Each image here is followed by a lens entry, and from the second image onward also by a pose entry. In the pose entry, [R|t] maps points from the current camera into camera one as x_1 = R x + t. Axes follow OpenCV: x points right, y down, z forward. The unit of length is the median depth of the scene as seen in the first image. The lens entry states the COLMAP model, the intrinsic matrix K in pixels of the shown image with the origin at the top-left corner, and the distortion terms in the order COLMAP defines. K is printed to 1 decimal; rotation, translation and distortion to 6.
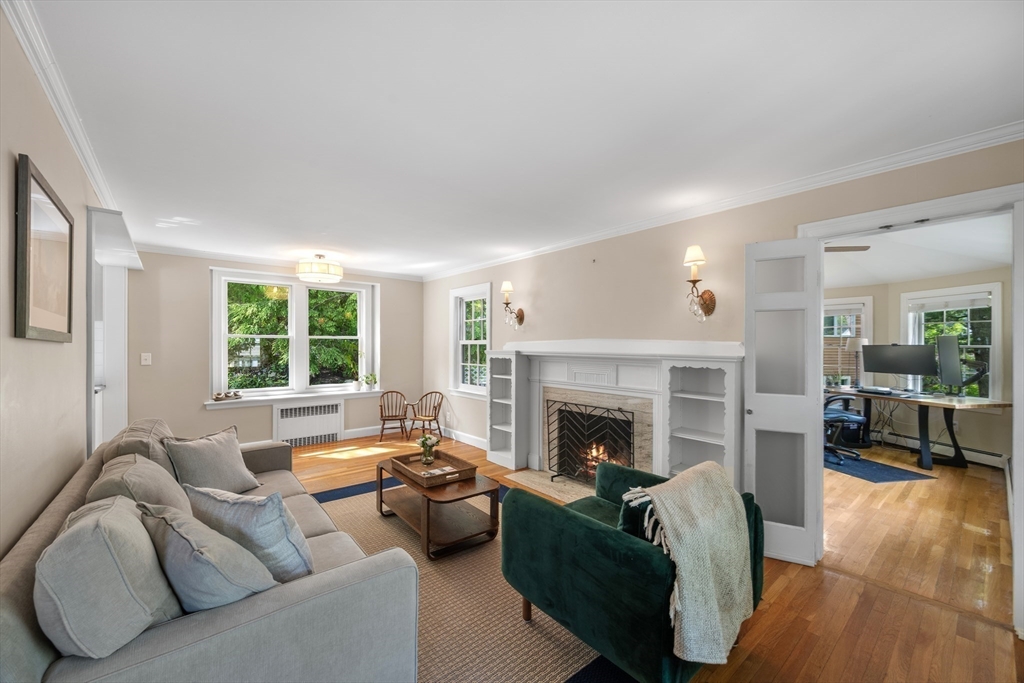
lens RADIAL K [[410.1, 0, 510.3], [0, 410.1, 349.3], [0, 0, 1]] dist [-0.000498, 0.000893]
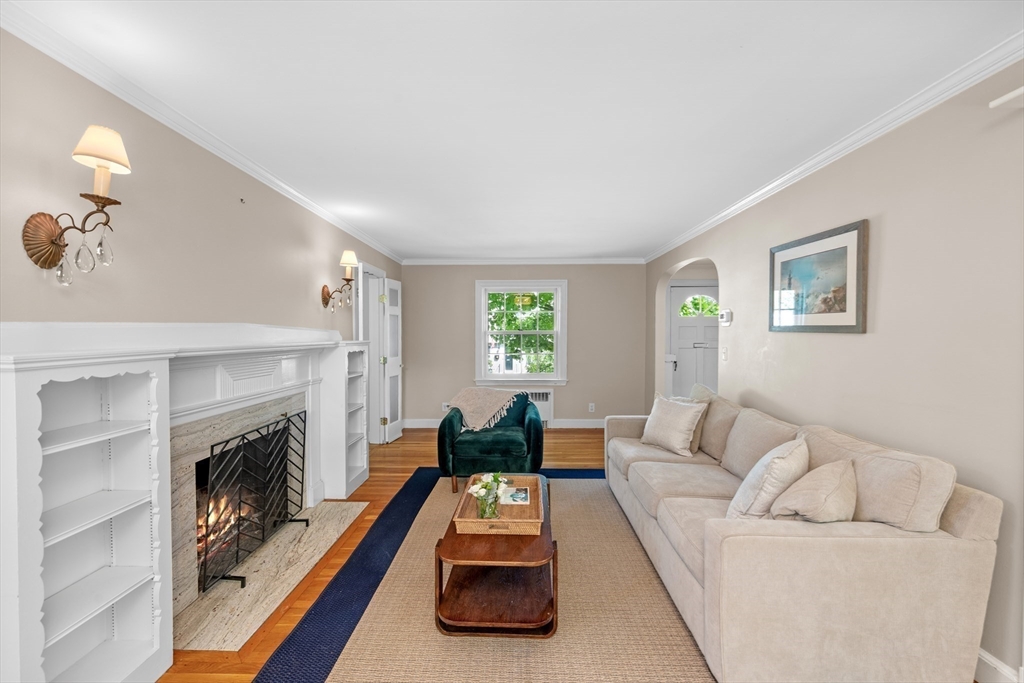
lens RADIAL K [[410.1, 0, 516.1], [0, 410.1, 338.8], [0, 0, 1]] dist [-0.000498, 0.000893]
pose [[-0.756184, -0.011728, 0.654254, -0.514644], [0.004884, 0.999710, 0.023565, -0.014009], [-0.654341, 0.021014, -0.755908, 1.156791]]
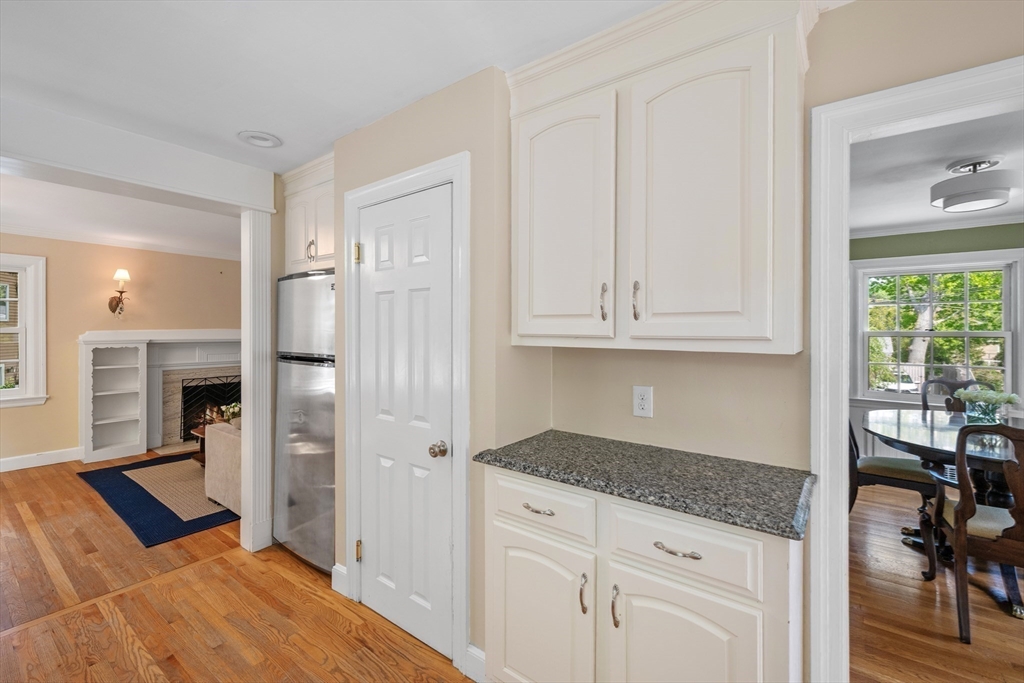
lens RADIAL K [[430.1, 0, 517.1], [0, 430.1, 331.1], [0, 0, 1]] dist [-0.001729, -0.002177]
pose [[-0.249533, -0.001658, 0.968365, -1.401281], [0.008533, 0.999956, 0.003910, -0.015205], [-0.968329, 0.009238, -0.249508, 0.373984]]
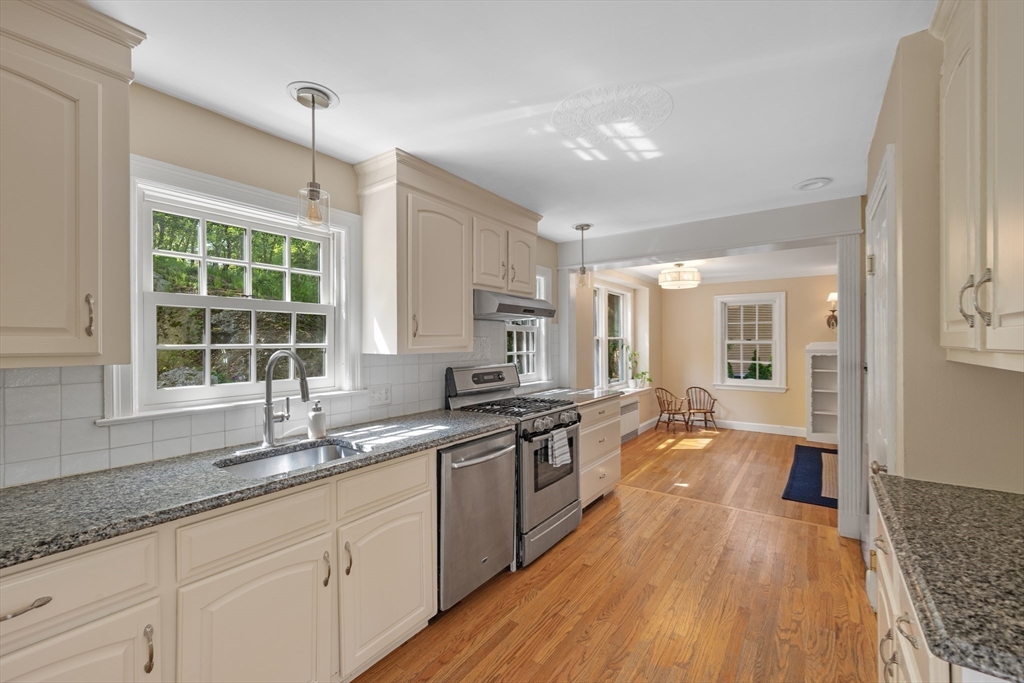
lens RADIAL K [[430.1, 0, 525.2], [0, 430.1, 344.8], [0, 0, 1]] dist [-0.001729, -0.002177]
pose [[0.961462, -0.006872, 0.274853, -1.398937], [0.008648, 0.999949, -0.005250, -0.012365], [-0.274803, 0.007425, 0.961472, 0.020656]]
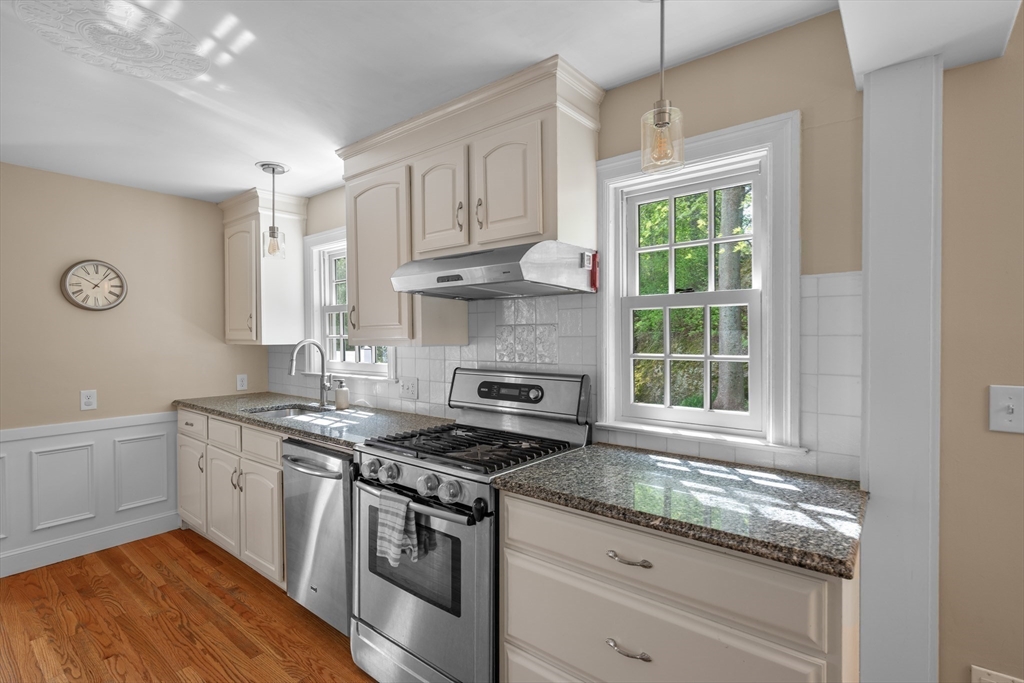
lens RADIAL K [[490.0, 0, 520.7], [0, 490.0, 340.0], [0, 0, 1]] dist [-0.000143, 0.000100]
pose [[0.194200, 0.007341, -0.980934, -0.705102], [-0.007640, 0.999953, 0.005971, -0.018339], [0.980932, 0.006335, 0.194247, 0.704204]]
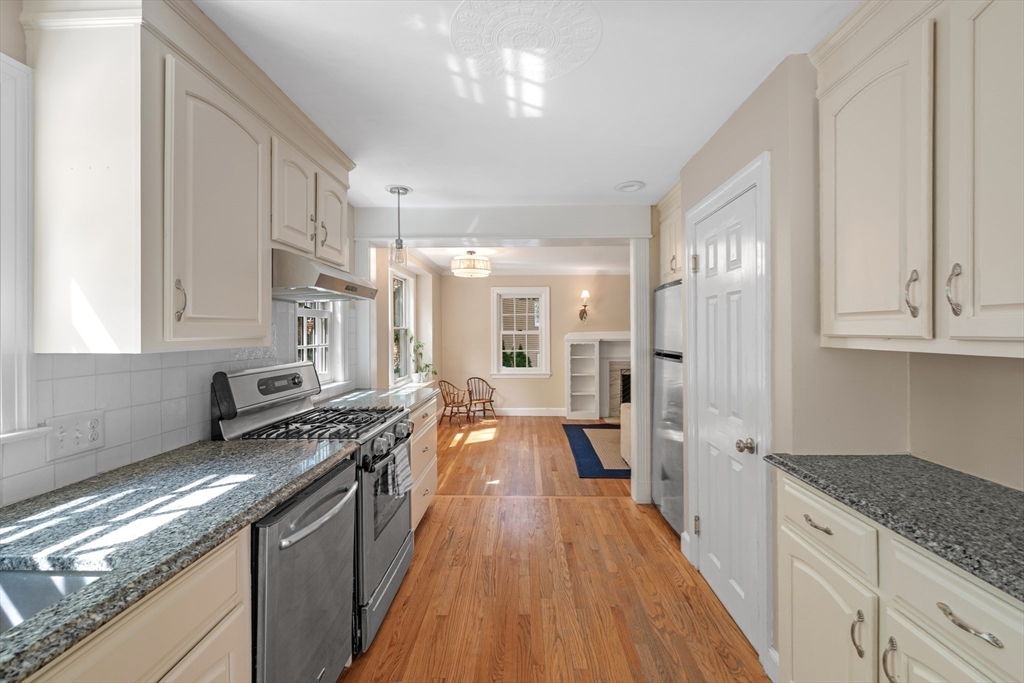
lens RADIAL K [[430.1, 0, 522.4], [0, 430.1, 333.0], [0, 0, 1]] dist [-0.001729, -0.002177]
pose [[0.645397, -0.004615, 0.763833, -1.460331], [0.012886, 0.999905, -0.004847, -0.013544], [-0.763738, 0.012971, 0.645396, 0.219947]]
